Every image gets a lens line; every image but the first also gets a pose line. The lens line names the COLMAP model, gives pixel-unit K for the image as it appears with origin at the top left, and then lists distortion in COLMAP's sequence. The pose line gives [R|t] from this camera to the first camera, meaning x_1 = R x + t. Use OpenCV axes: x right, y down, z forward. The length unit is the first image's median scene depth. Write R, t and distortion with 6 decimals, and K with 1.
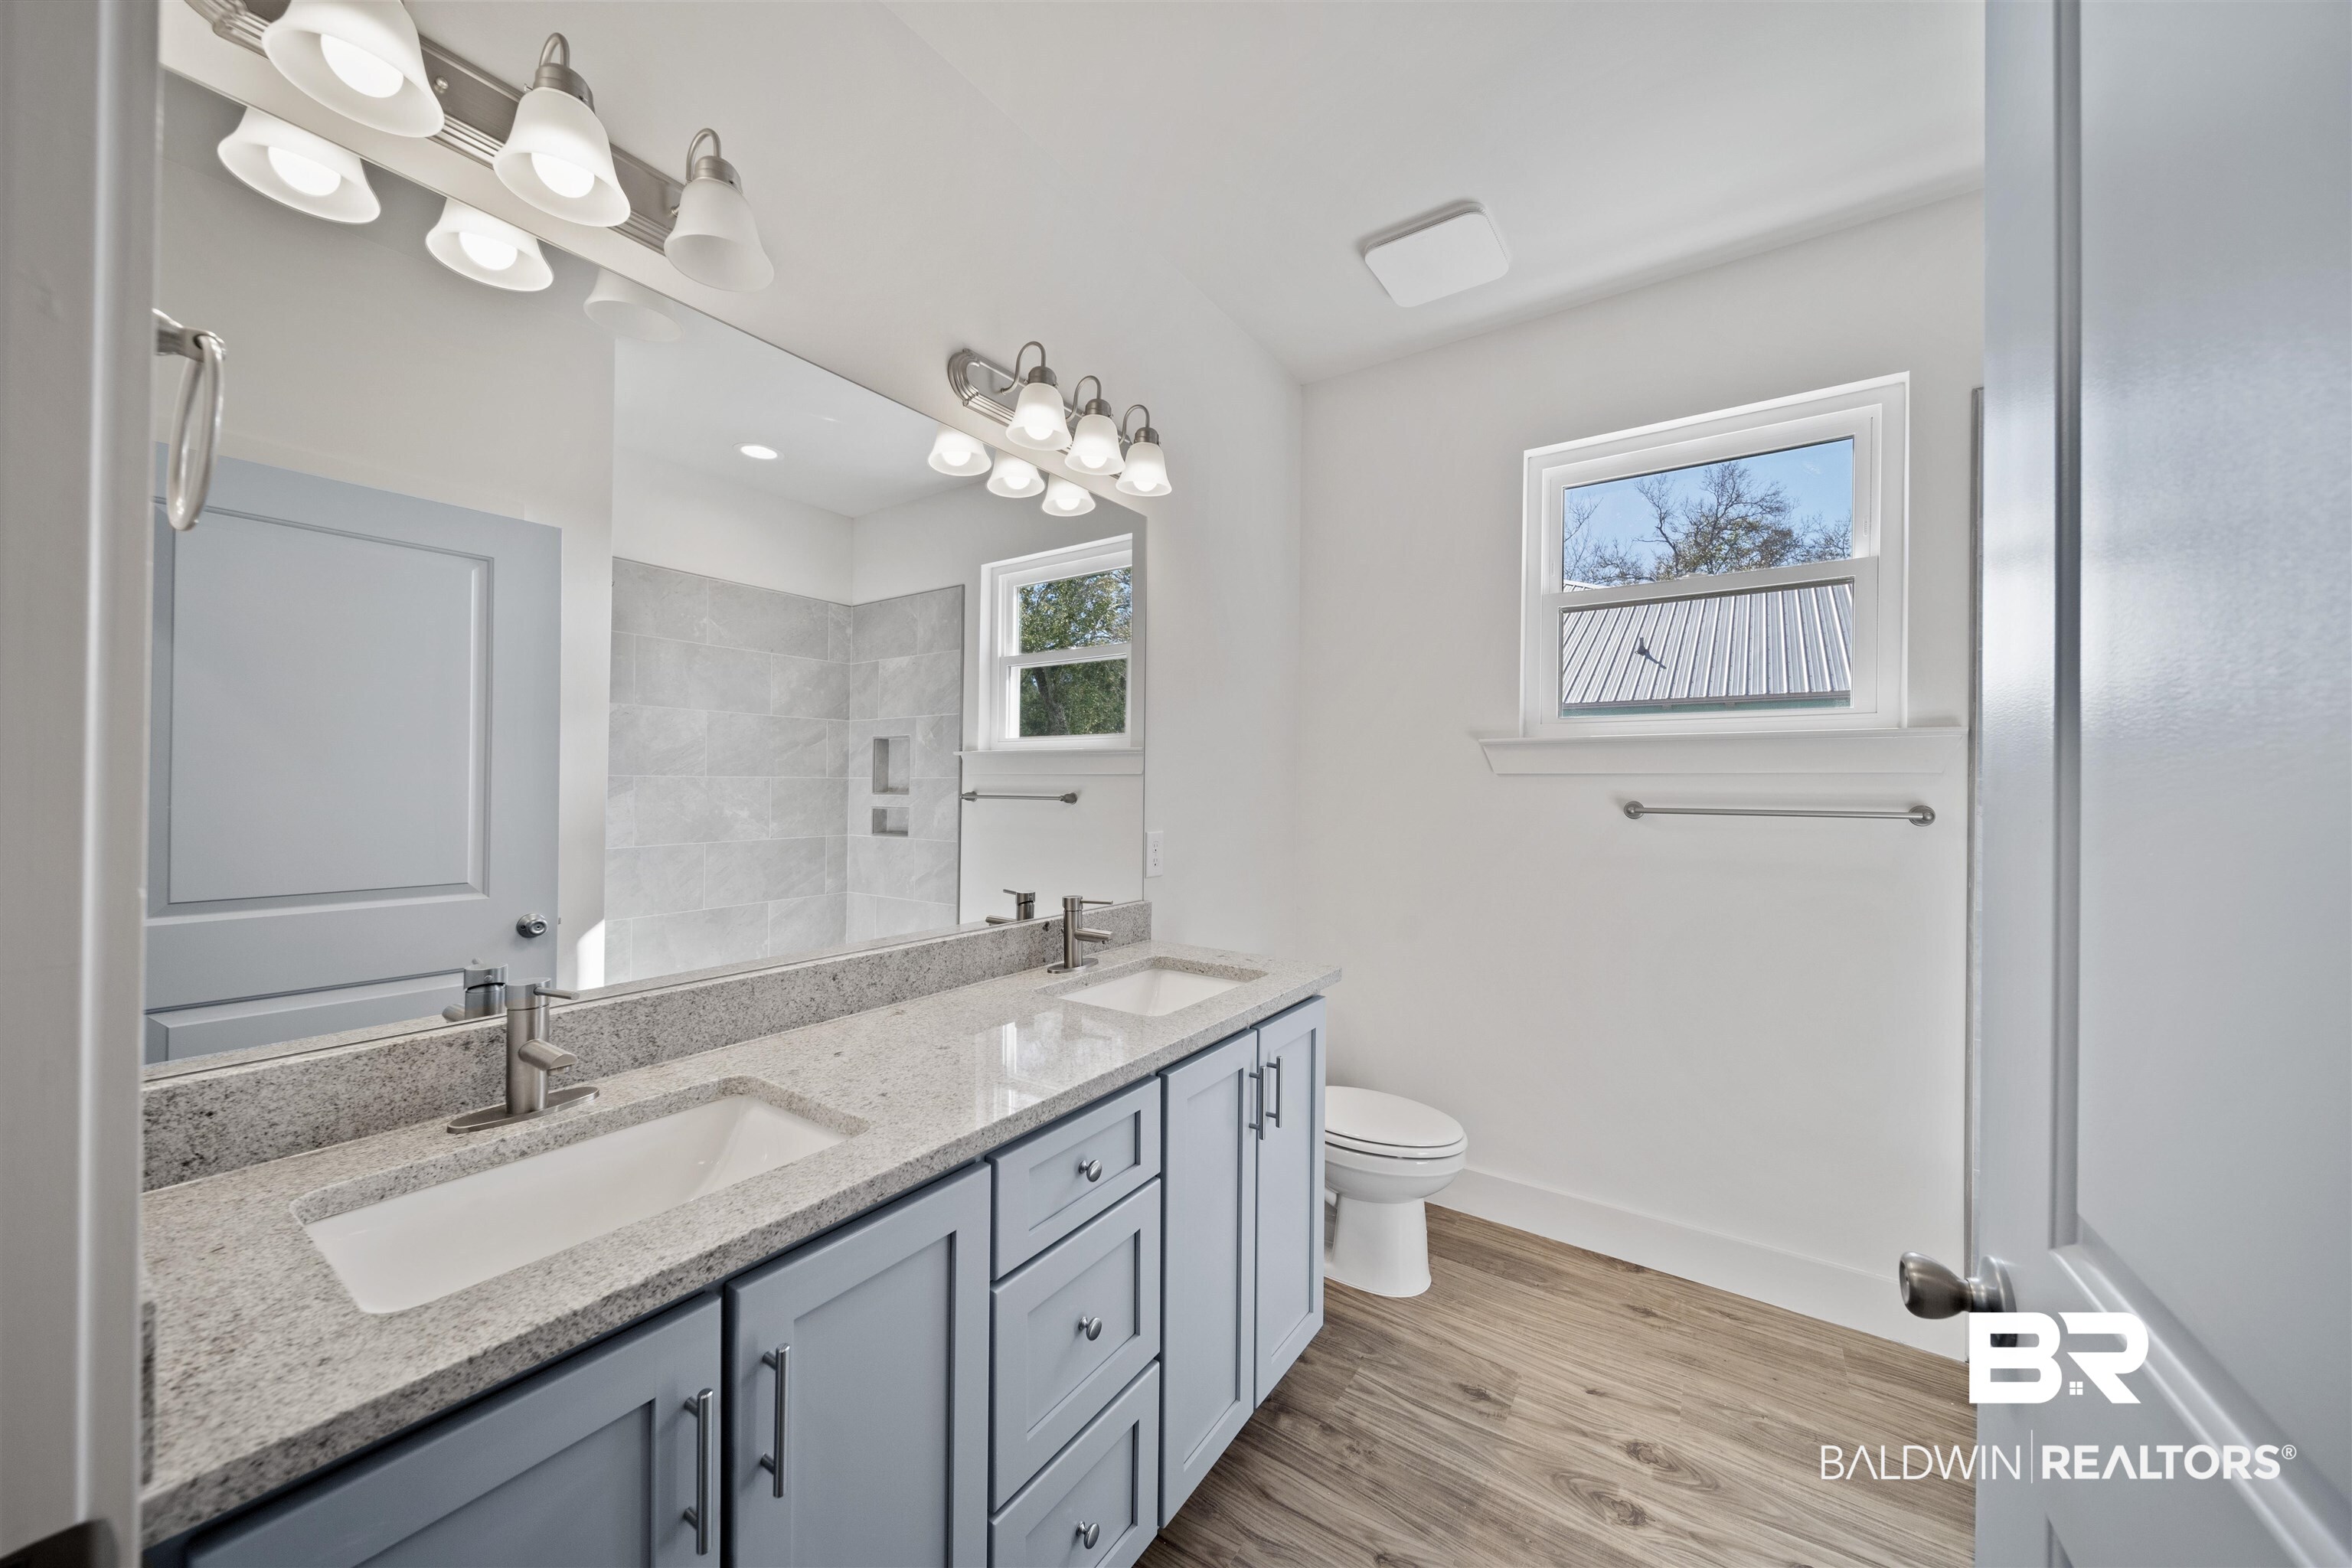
lens RADIAL K [[831.6, 0, 1176.0], [0, 831.6, 784.0], [0, 0, 1]] dist [-0.000236, -0.000169]
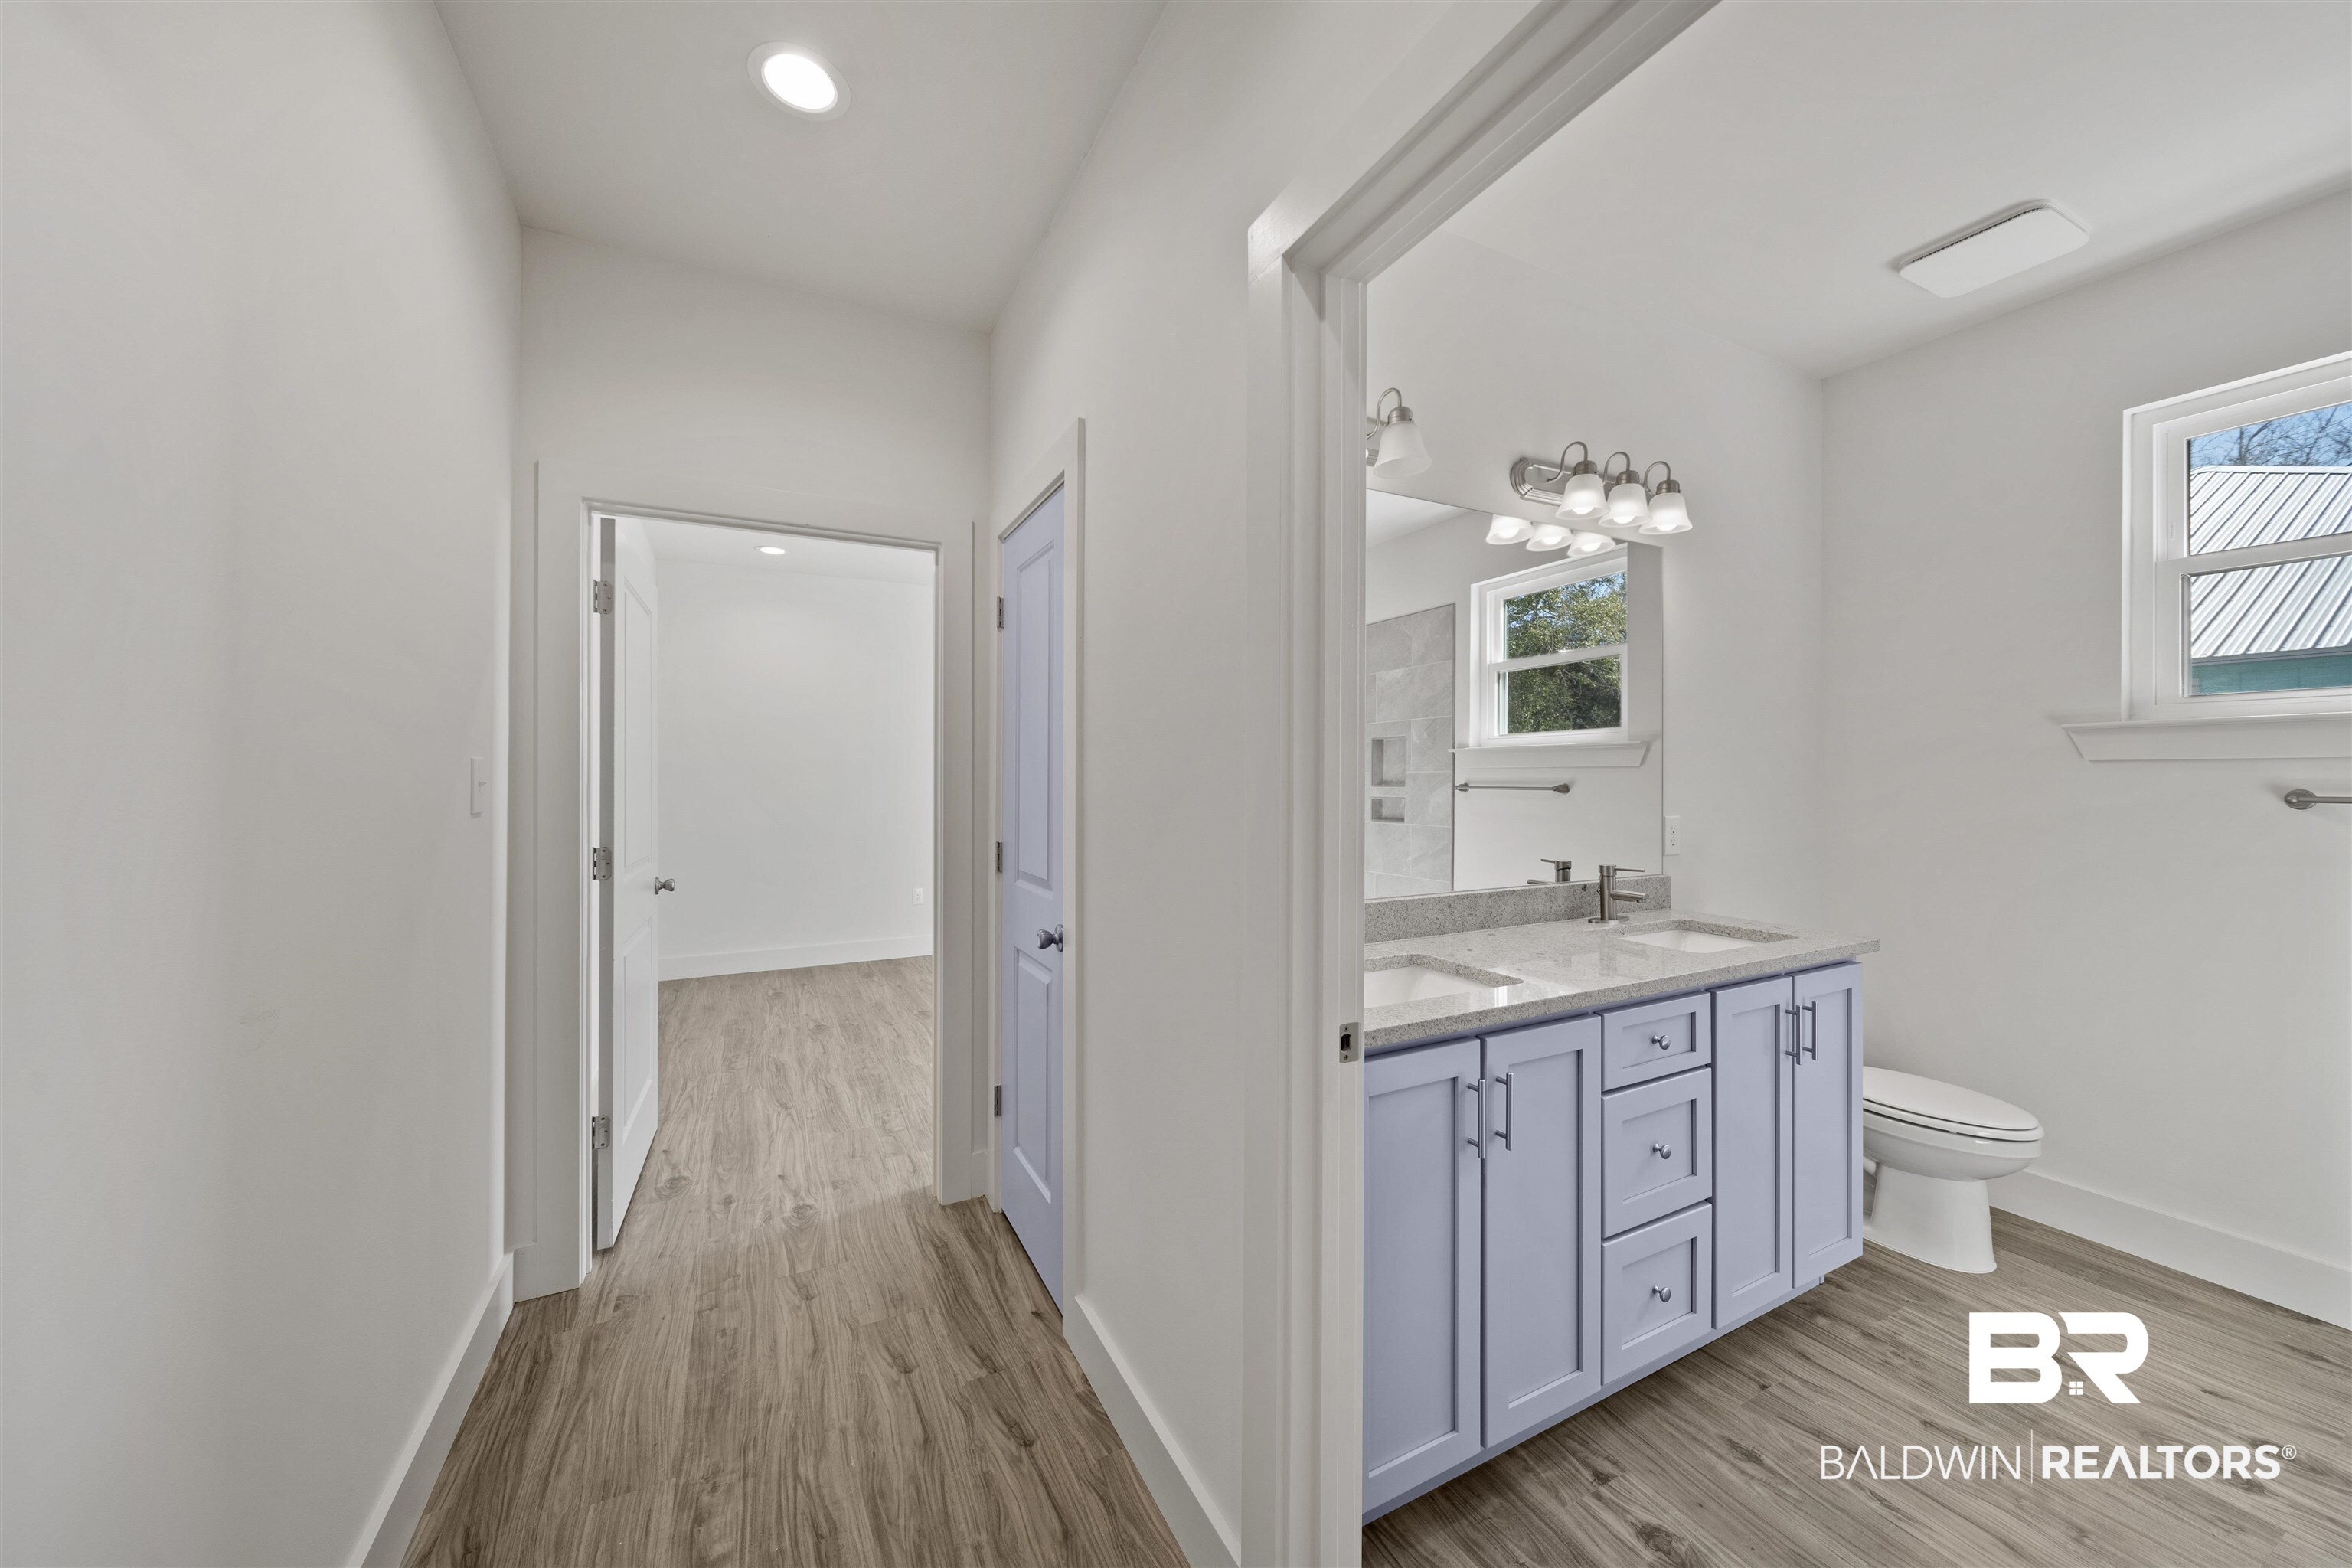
lens RADIAL K [[837.1, 0, 1176.8], [0, 837.1, 775.8], [0, 0, 1]] dist [-0.002084, -0.000730]
pose [[0.877914, -0.010119, -0.478711, -0.085115], [0.009285, 0.999948, -0.004109, -0.000777], [0.478728, -0.000838, 0.877963, -0.409556]]
